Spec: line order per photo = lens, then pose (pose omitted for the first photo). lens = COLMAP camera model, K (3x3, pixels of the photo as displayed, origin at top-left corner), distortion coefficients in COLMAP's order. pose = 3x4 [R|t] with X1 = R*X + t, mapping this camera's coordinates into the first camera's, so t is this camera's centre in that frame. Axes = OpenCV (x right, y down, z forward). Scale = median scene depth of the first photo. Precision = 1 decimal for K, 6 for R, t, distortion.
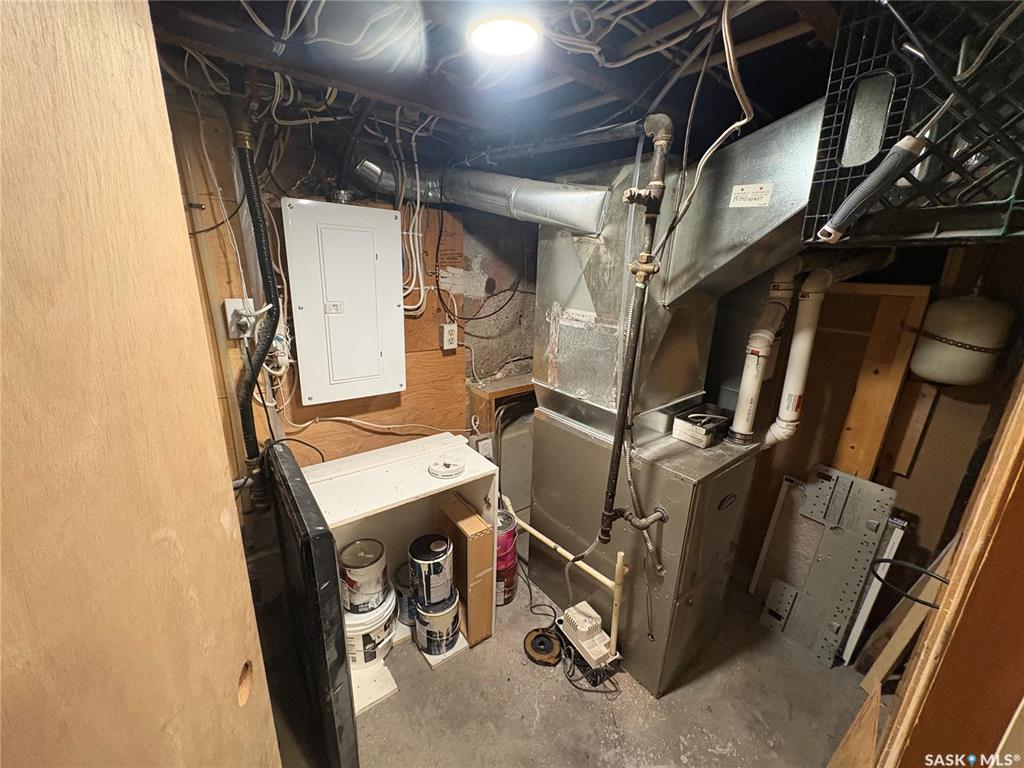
lens RADIAL K [[410.9, 0, 508.8], [0, 410.9, 383.7], [0, 0, 1]] dist [0.001772, 0.000241]
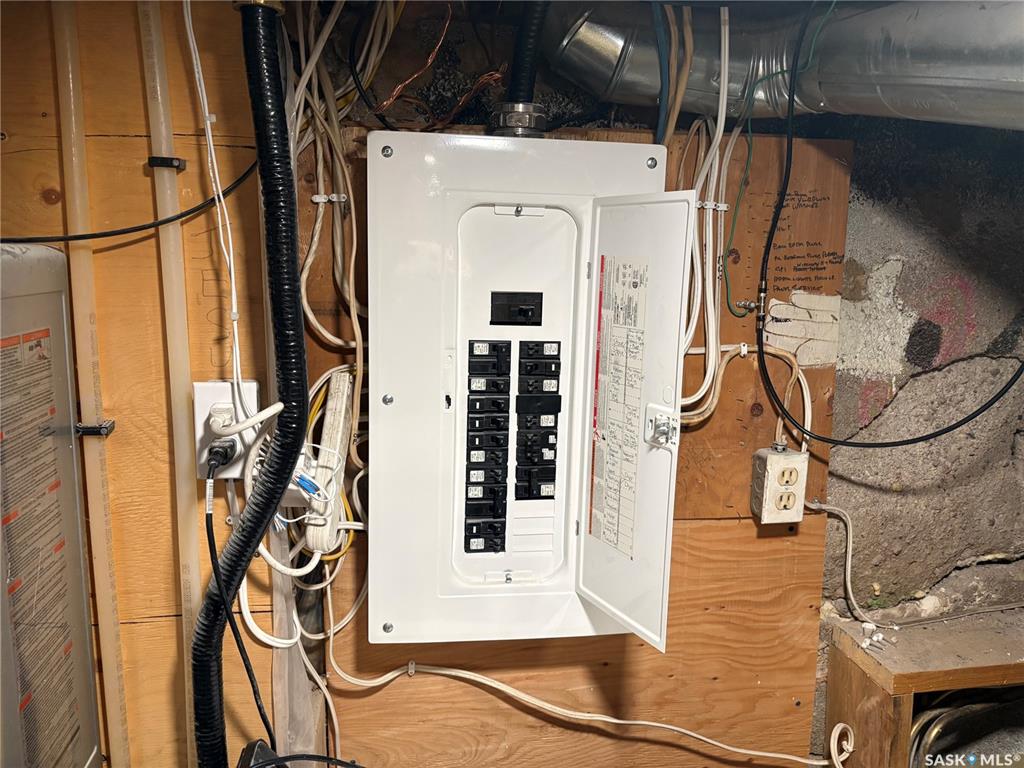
lens RADIAL K [[778.5, 0, 510.7], [0, 778.5, 384.6], [0, 0, 1]] dist [0.040333, -0.049078]
pose [[0.879393, 0.064696, -0.471681, -0.039626], [-0.124401, 0.987530, -0.096481, -0.107579], [0.459557, 0.143522, 0.876475, 0.303649]]
